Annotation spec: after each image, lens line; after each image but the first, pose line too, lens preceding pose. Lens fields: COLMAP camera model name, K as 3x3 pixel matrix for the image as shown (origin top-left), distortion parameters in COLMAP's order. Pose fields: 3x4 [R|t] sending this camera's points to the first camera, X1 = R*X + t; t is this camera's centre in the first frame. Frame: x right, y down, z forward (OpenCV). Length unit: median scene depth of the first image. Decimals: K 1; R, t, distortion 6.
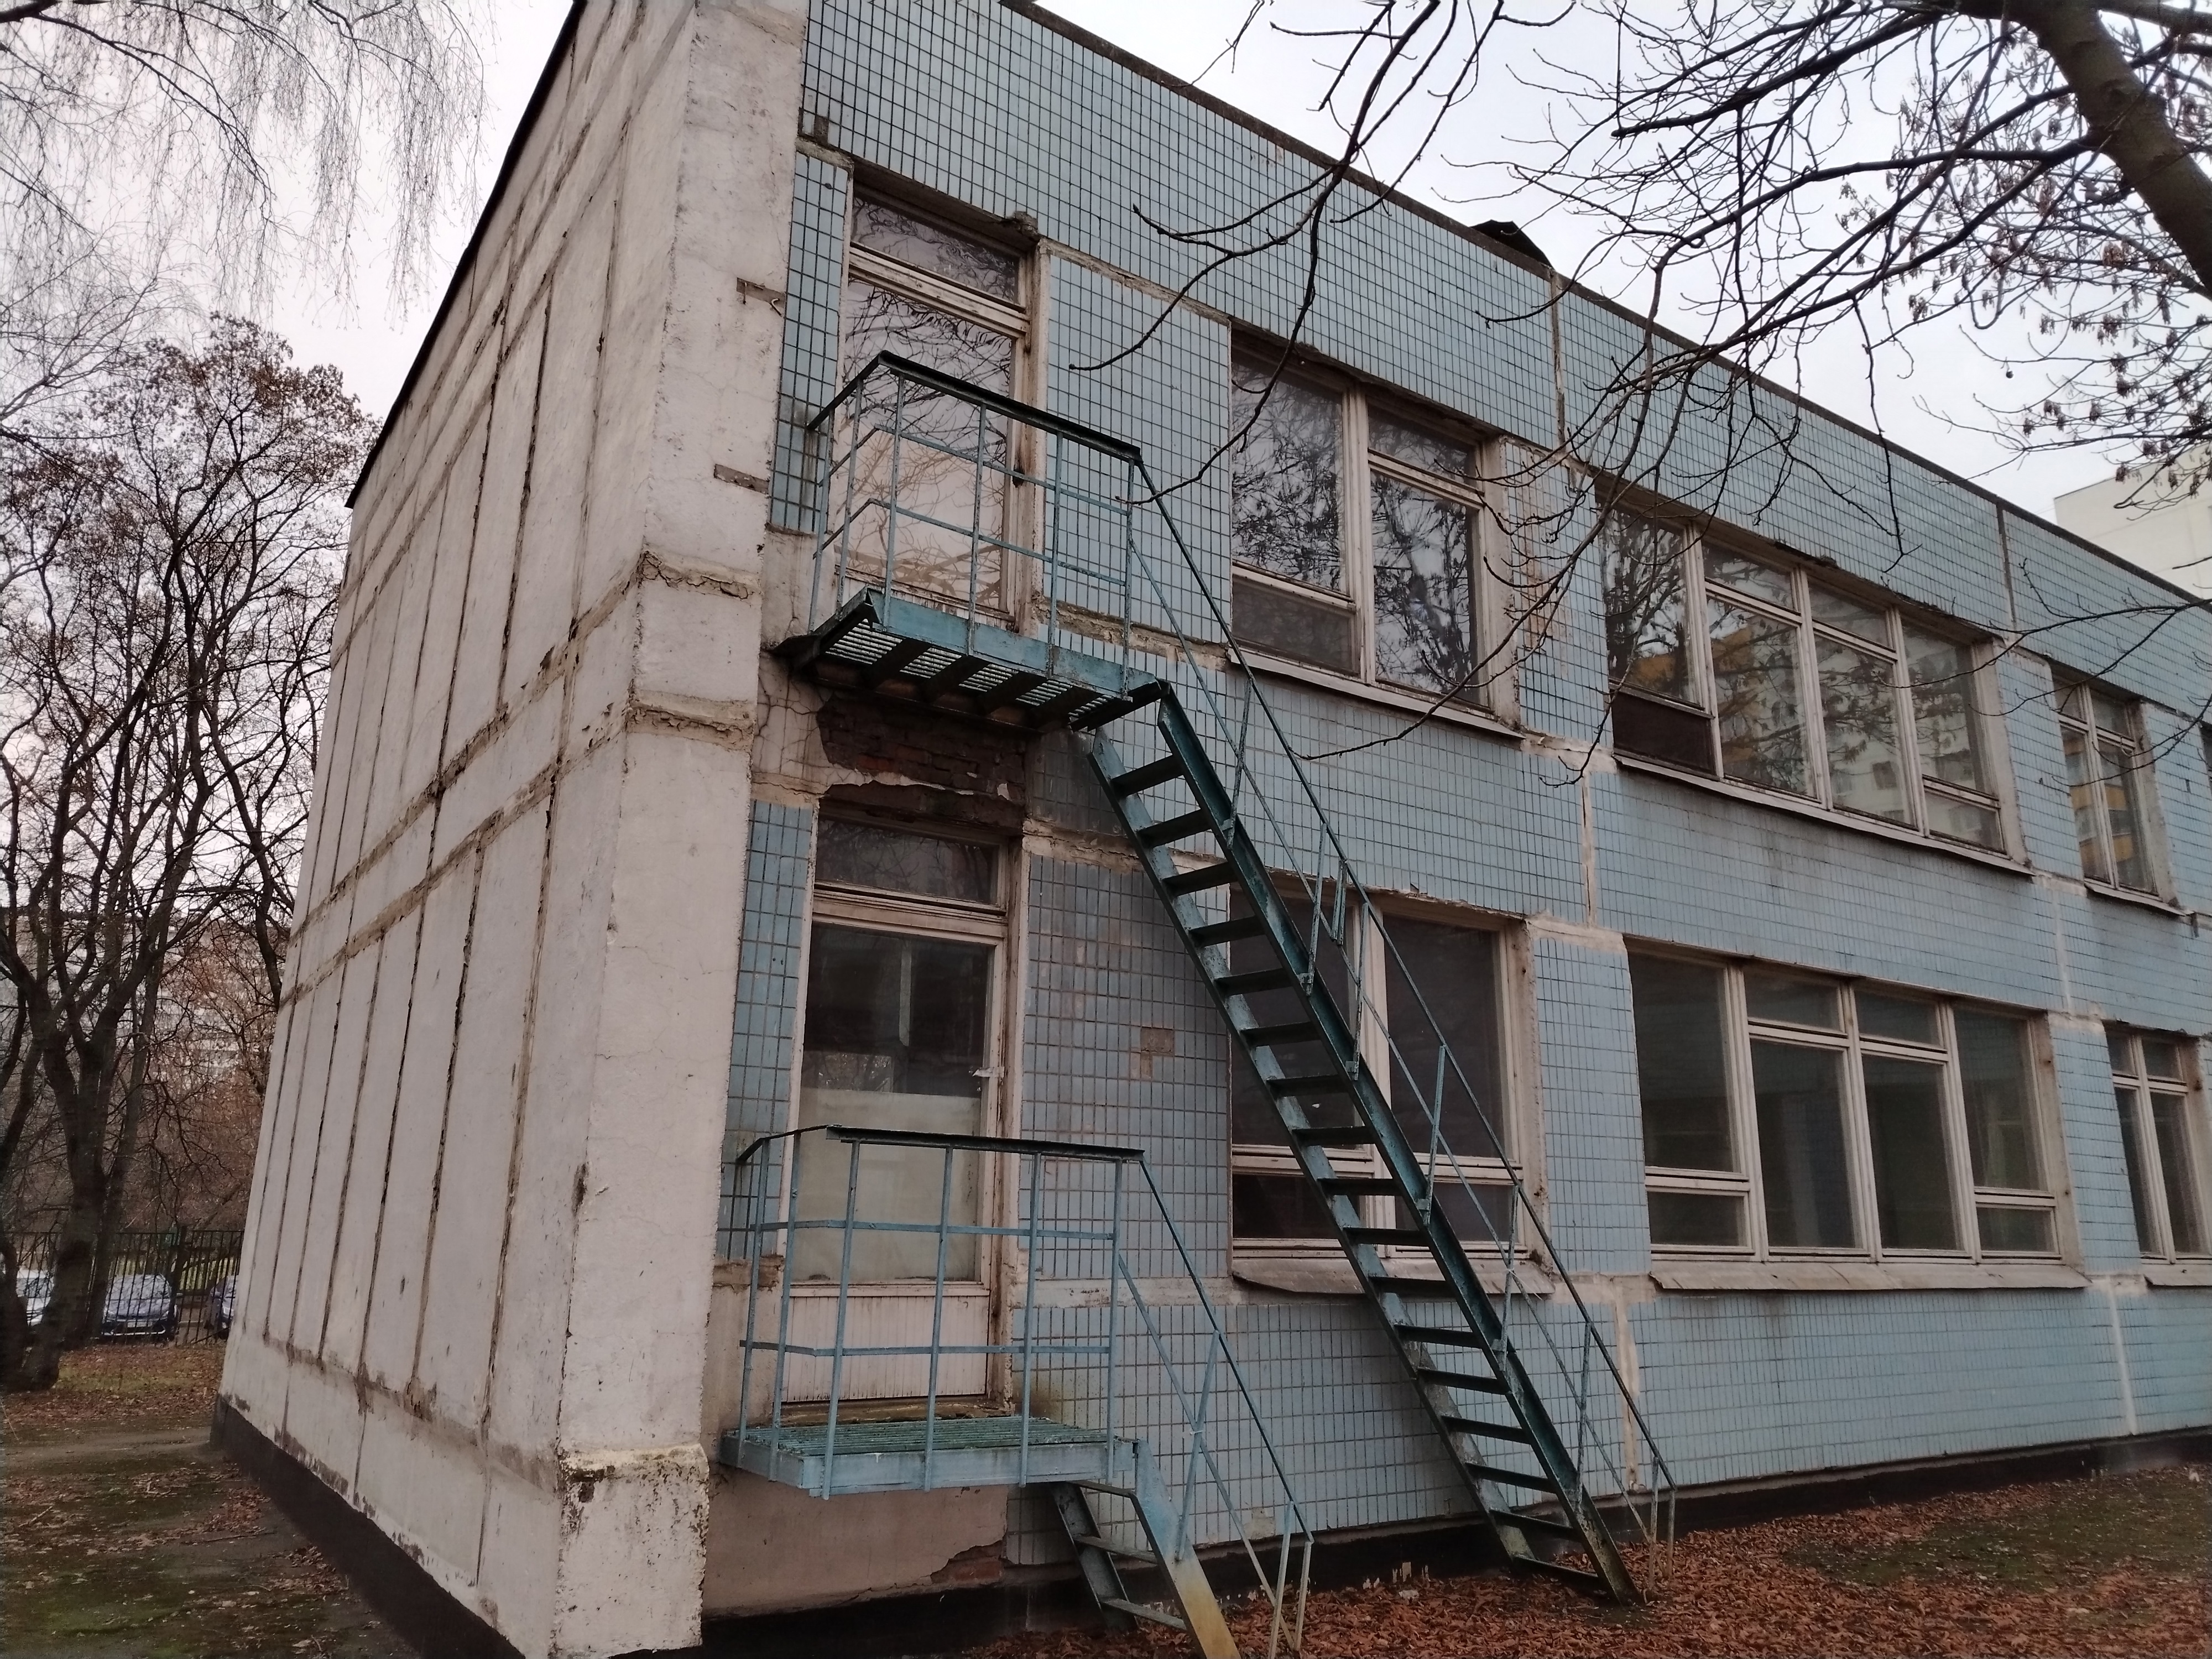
lens RADIAL K [[1538.2, 0, 1075.3], [0, 1538.2, 826.1], [0, 0, 1]] dist [0.048782, -0.001616]
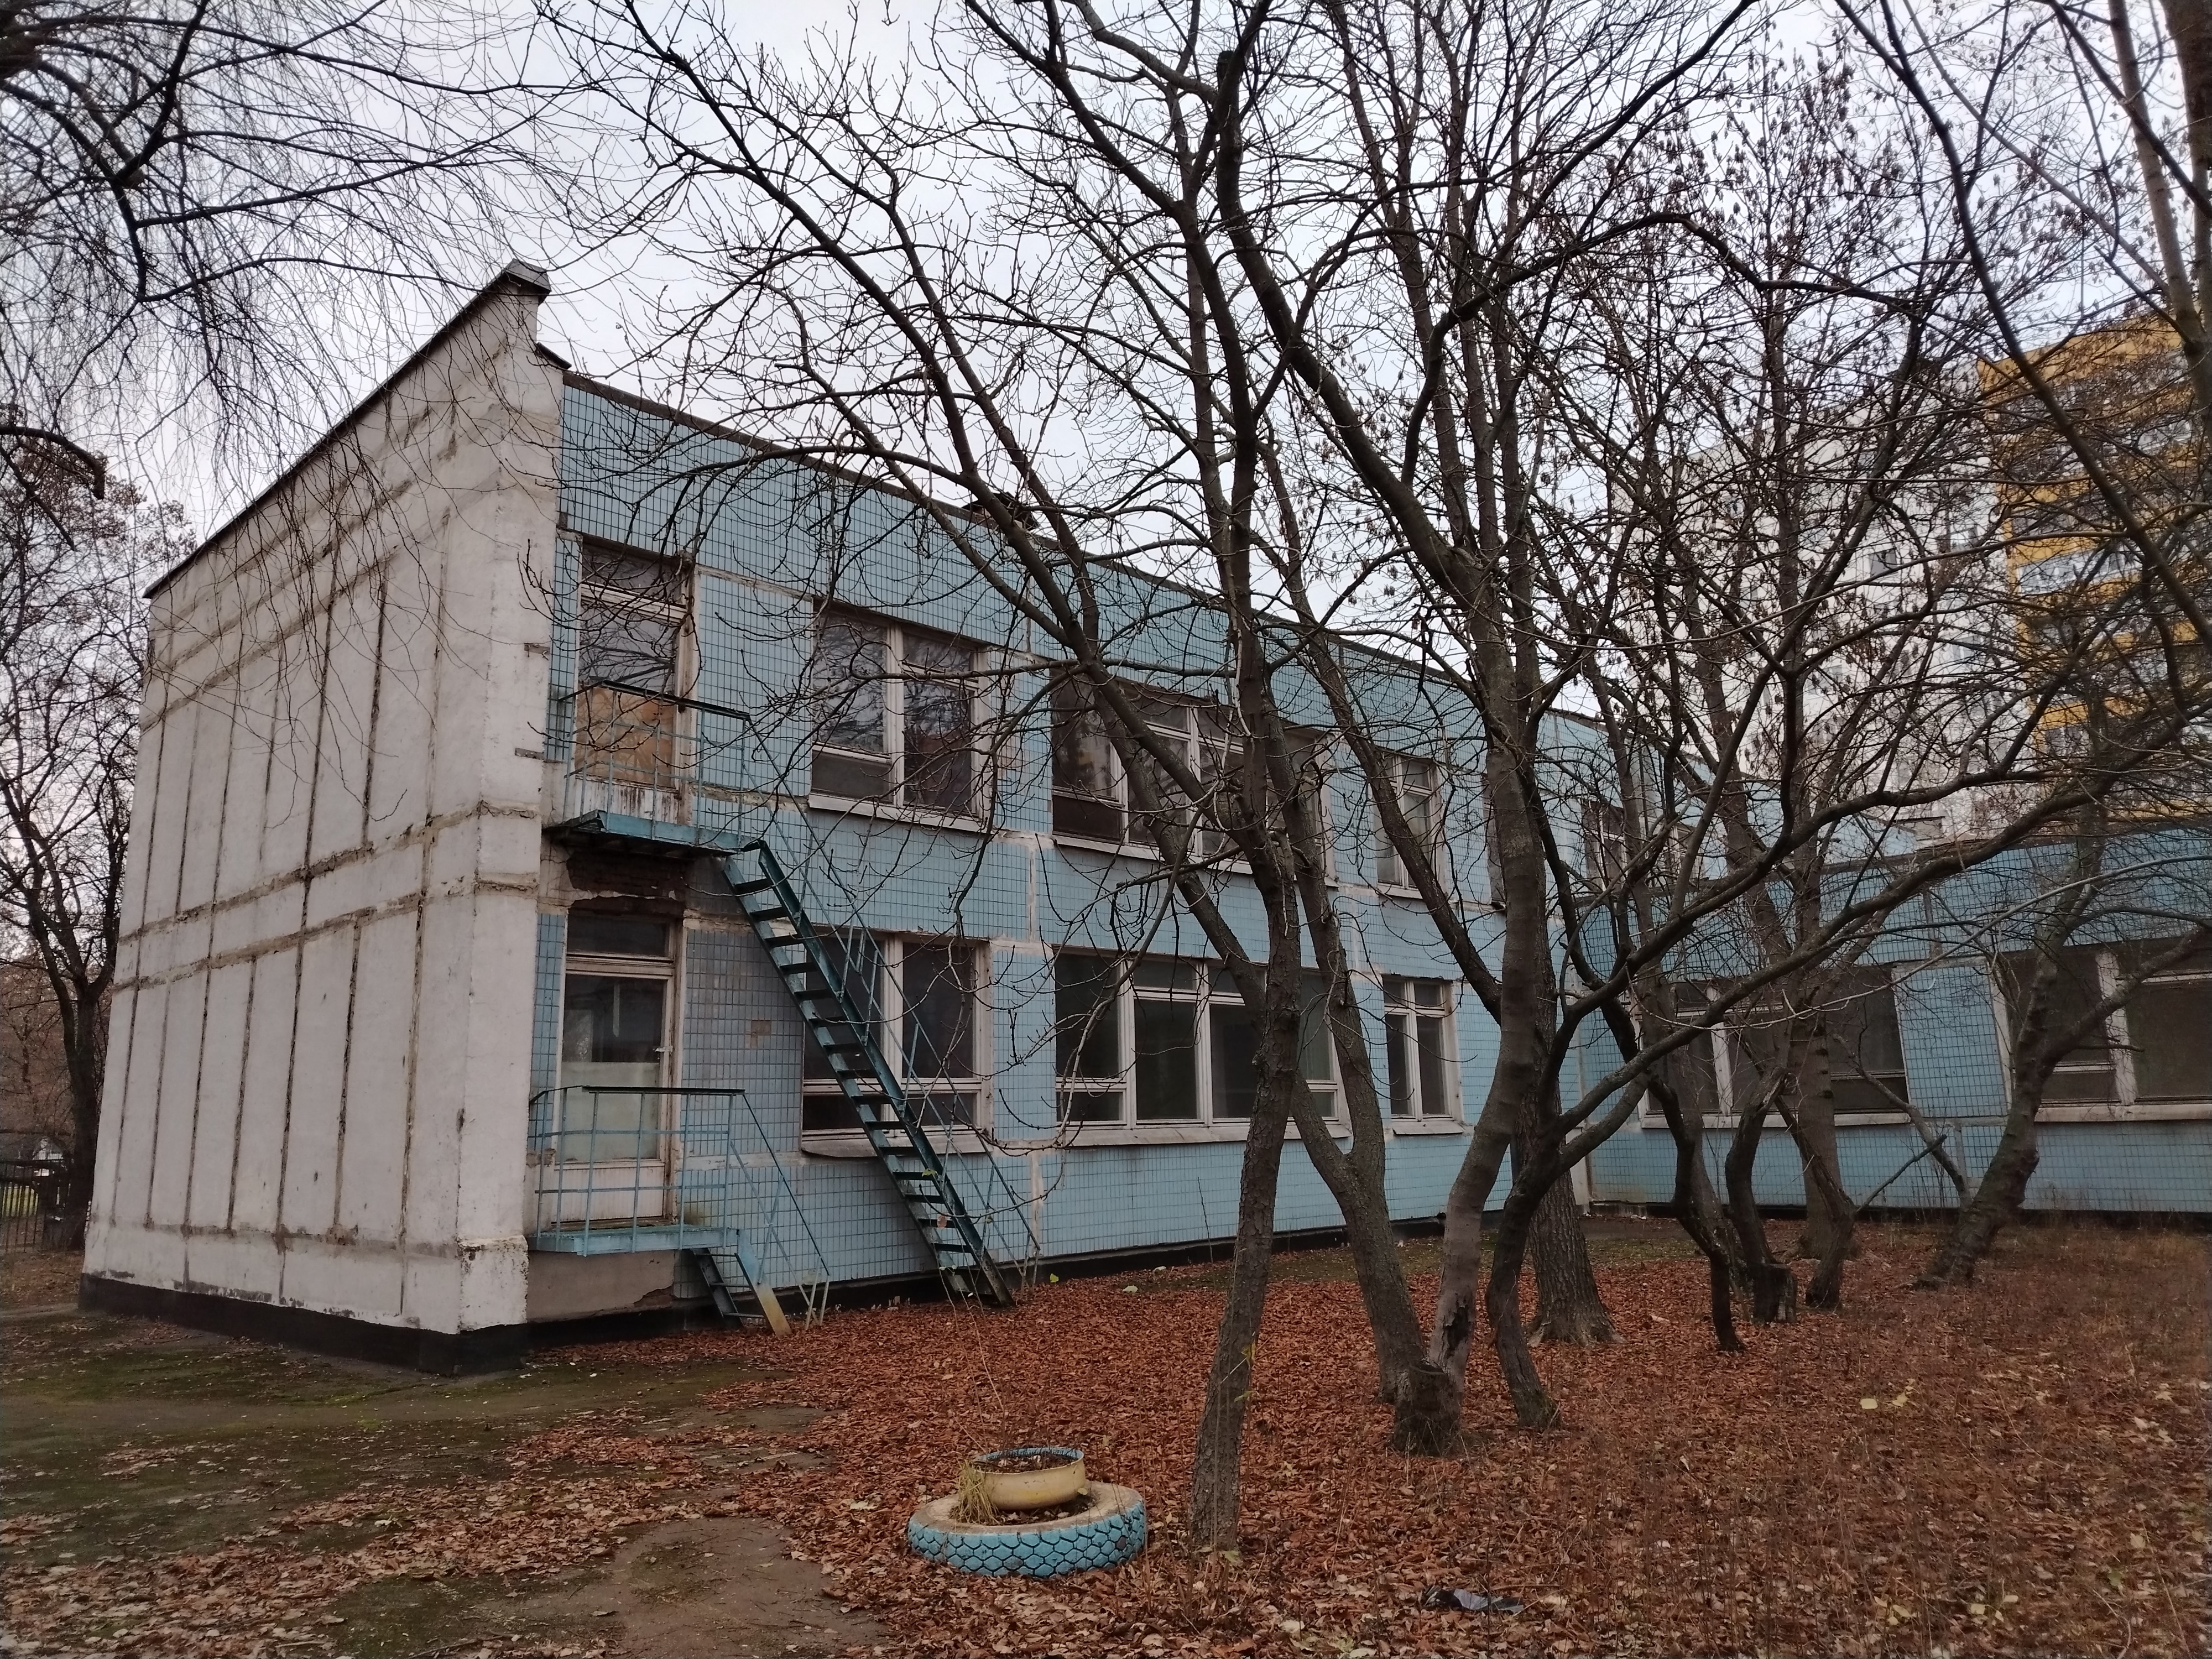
lens RADIAL K [[1538.2, 0, 1075.3], [0, 1538.2, 826.1], [0, 0, 1]] dist [0.048782, -0.001616]
pose [[0.980195, -0.000935, 0.198035, 0.060536], [-0.011926, 0.997895, 0.063740, -0.230570], [-0.197678, -0.064839, 0.978120, -0.896444]]
